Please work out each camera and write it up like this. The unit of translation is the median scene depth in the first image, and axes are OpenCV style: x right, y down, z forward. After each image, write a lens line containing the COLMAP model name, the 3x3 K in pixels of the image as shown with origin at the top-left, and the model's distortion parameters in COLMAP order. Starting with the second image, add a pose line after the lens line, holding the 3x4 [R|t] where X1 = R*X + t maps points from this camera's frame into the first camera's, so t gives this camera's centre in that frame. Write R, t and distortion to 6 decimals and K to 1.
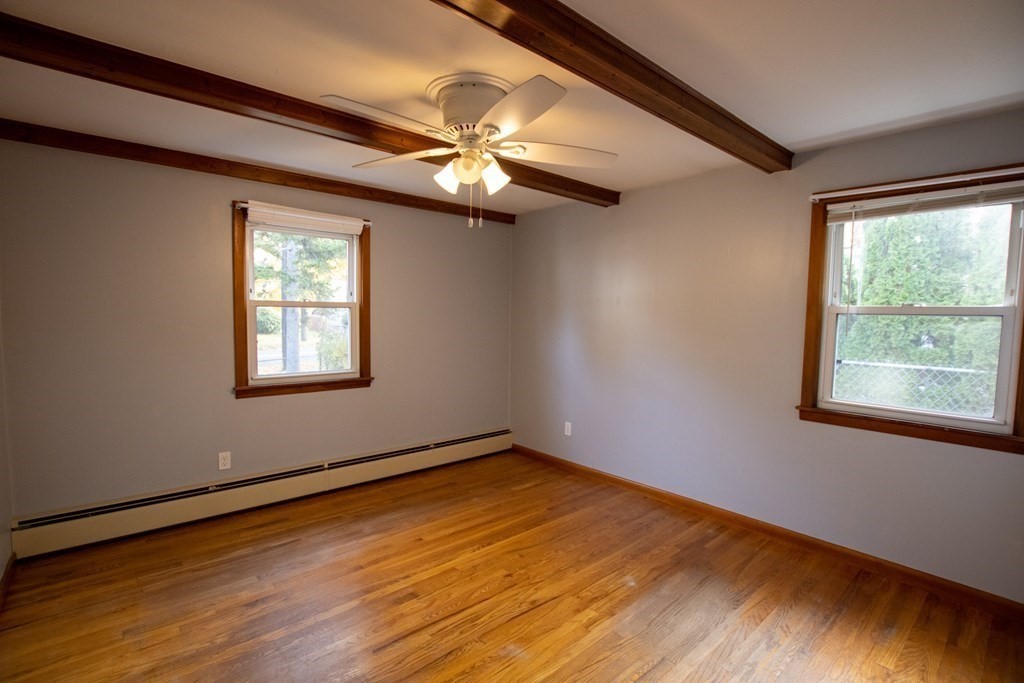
lens RADIAL K [[474.0, 0, 513.1], [0, 474.0, 344.7], [0, 0, 1]] dist [-0.030821, 0.003088]
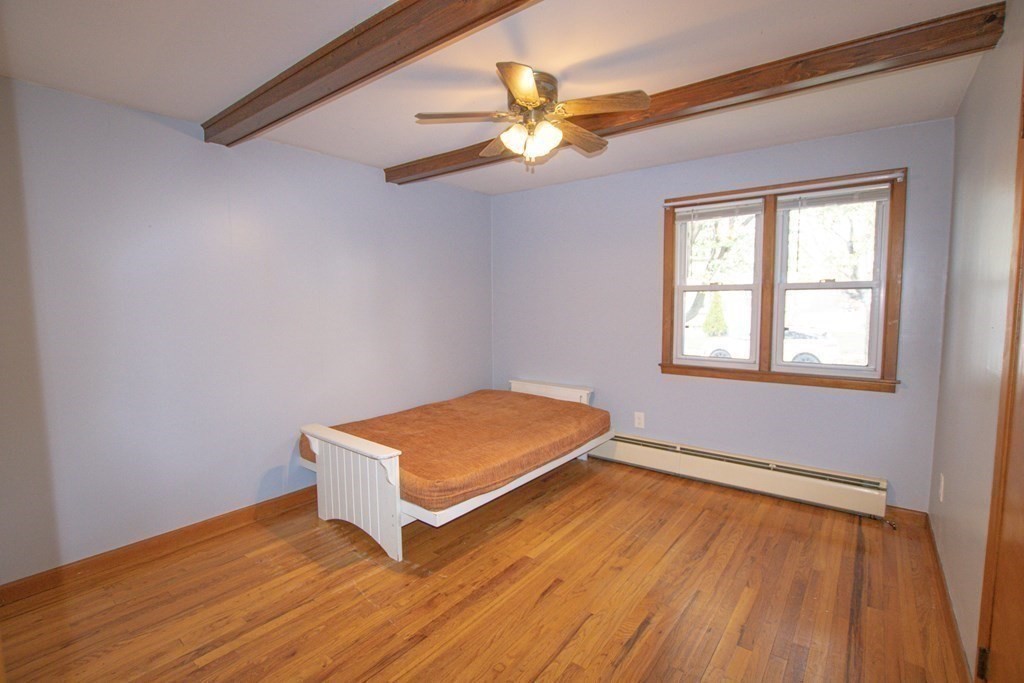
lens RADIAL K [[474.0, 0, 512.4], [0, 474.0, 340.4], [0, 0, 1]] dist [-0.030821, 0.003088]
pose [[0.180597, 0.068320, -0.981181, 0.427656], [-0.044907, 0.997117, 0.061164, -0.016718], [0.982531, 0.033016, 0.183144, 0.380928]]
